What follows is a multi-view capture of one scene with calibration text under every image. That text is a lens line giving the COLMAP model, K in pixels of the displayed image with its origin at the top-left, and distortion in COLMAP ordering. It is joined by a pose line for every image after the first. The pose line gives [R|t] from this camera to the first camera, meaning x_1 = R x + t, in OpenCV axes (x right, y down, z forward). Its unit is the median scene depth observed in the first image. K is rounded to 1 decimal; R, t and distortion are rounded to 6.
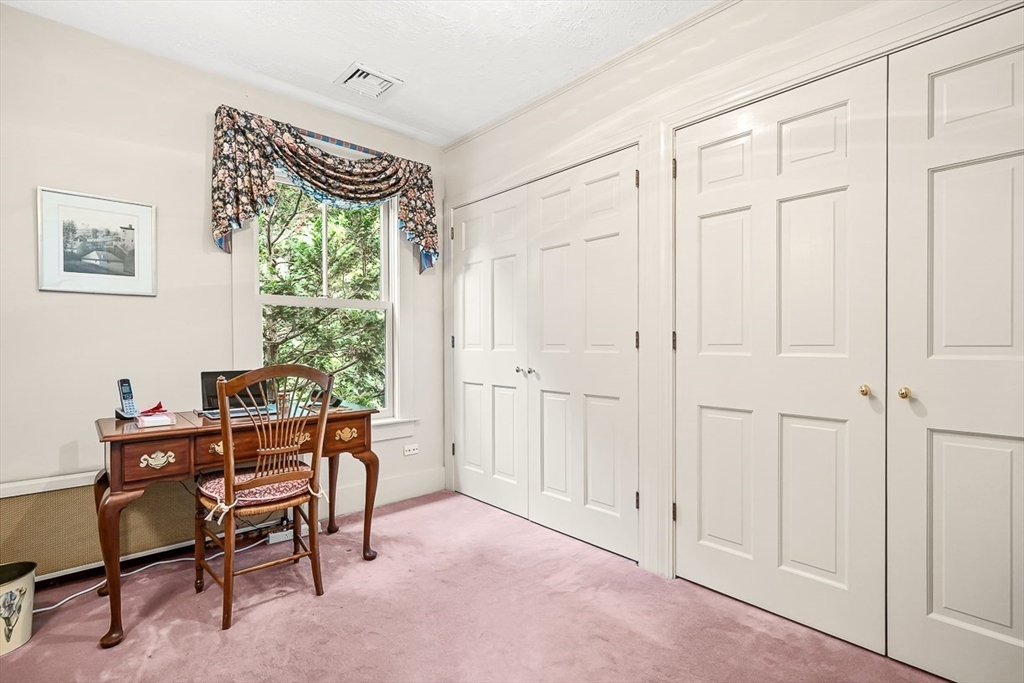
lens RADIAL K [[489.5, 0, 513.6], [0, 489.5, 343.2], [0, 0, 1]] dist [0.005614, -0.000807]
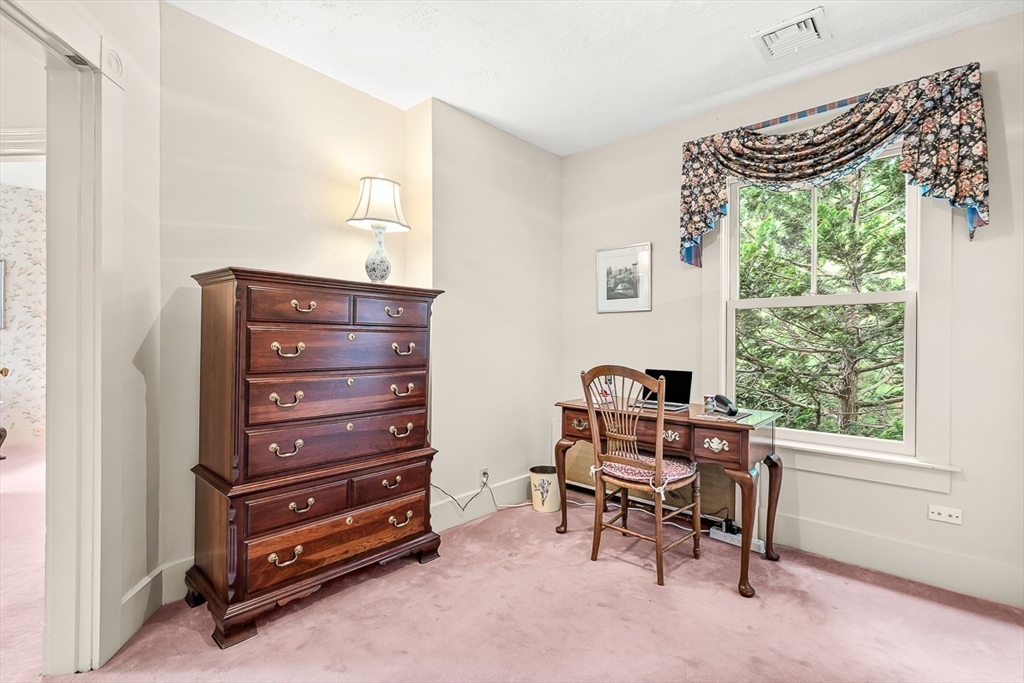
lens RADIAL K [[489.5, 0, 512.9], [0, 489.5, 341.5], [0, 0, 1]] dist [0.005614, -0.000807]
pose [[0.066772, 0.000655, -0.997768, 0.529870], [-0.010331, 0.999947, -0.000035, -0.007768], [0.997715, 0.010311, 0.066775, 0.502360]]
